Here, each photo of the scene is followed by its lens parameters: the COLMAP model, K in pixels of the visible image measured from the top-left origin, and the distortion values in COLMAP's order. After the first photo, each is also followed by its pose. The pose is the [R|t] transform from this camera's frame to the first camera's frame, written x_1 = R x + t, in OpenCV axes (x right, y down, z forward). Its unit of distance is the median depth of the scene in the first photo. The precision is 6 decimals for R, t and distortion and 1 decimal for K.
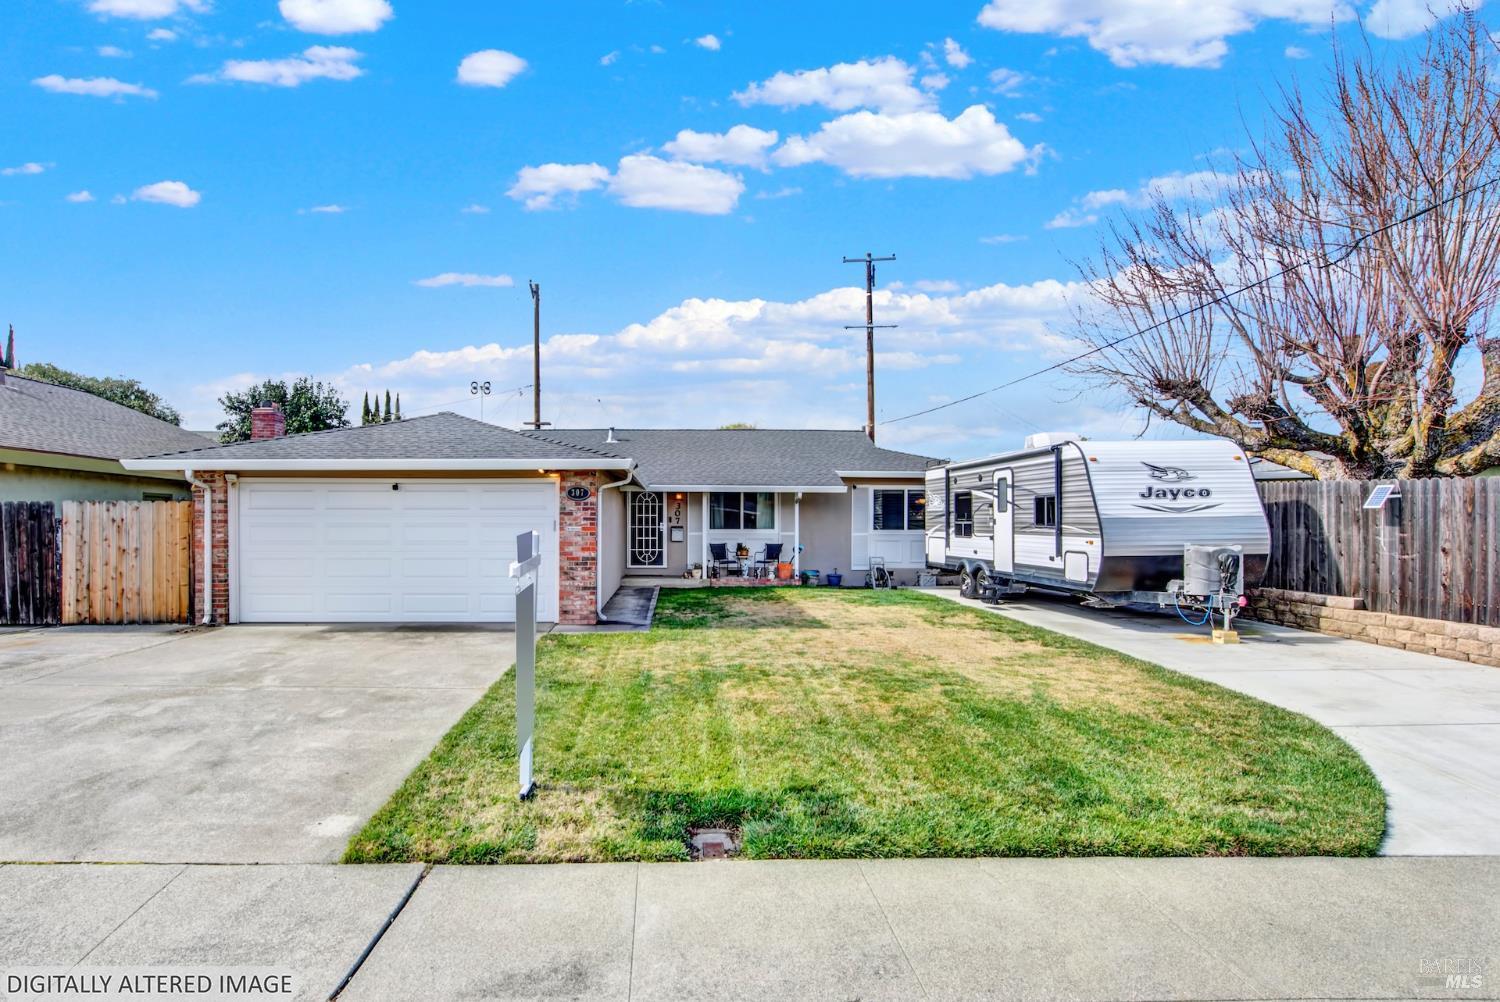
lens RADIAL K [[710.1, 0, 750.0], [0, 710.1, 408.1], [0, 0, 1]] dist [0.000568, -0.000435]
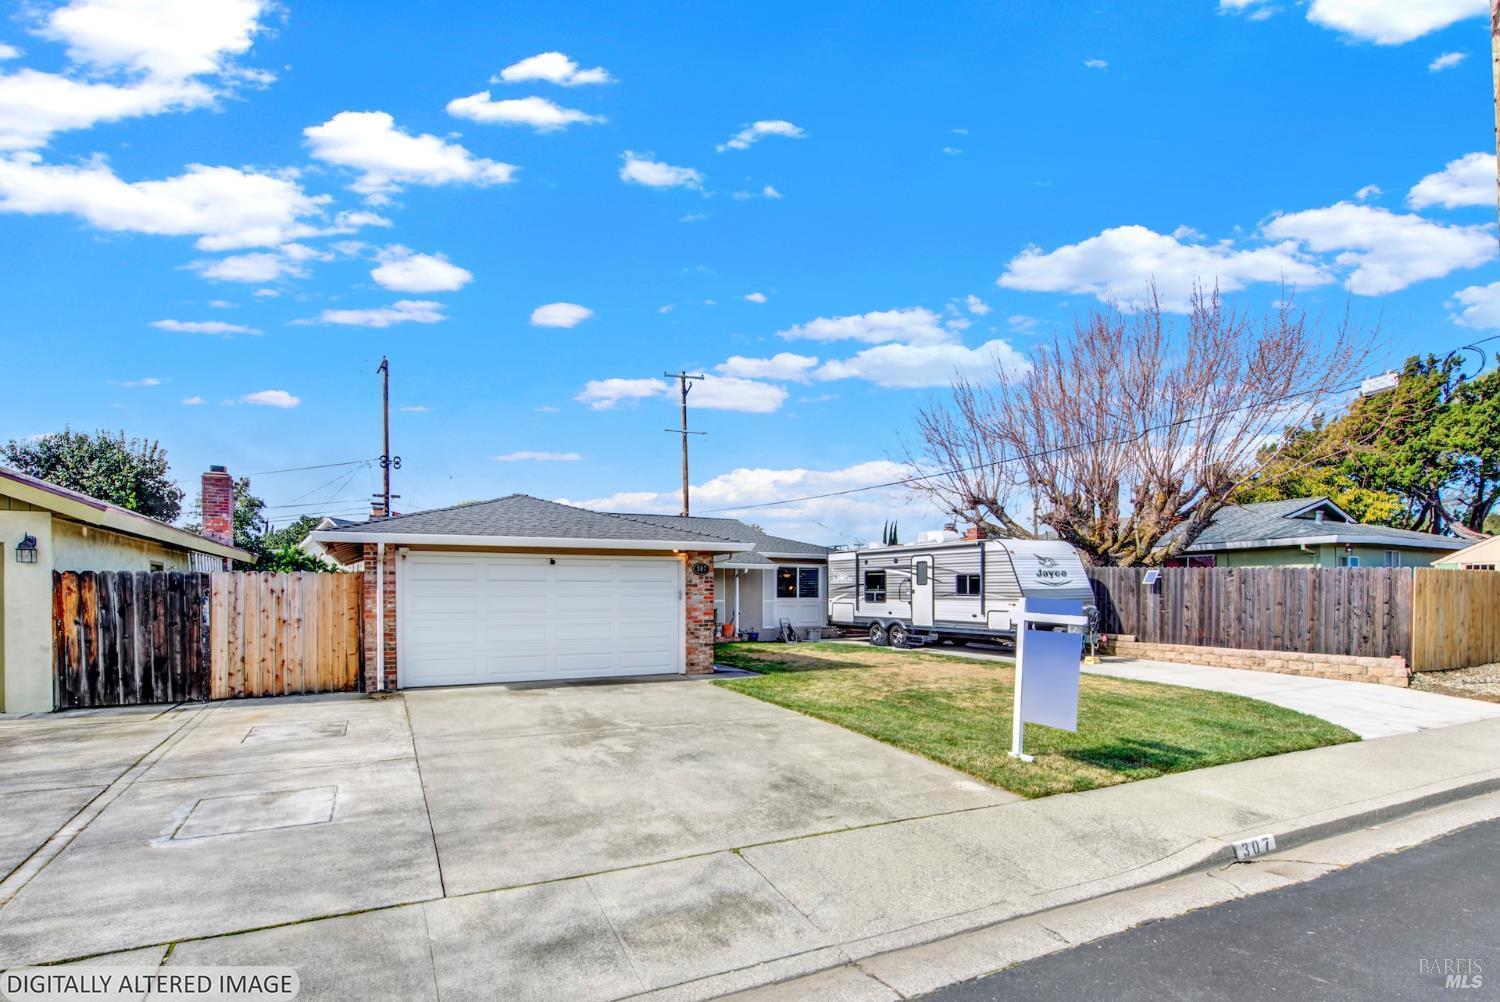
lens RADIAL K [[599.2, 0, 755.4], [0, 599.2, 503.5], [0, 0, 1]] dist [0.001387, -0.000448]
pose [[0.928004, 0.053162, 0.368757, -0.584420], [-0.058014, 0.998314, 0.002074, -0.003776], [-0.368025, -0.023318, 0.929523, -0.014784]]
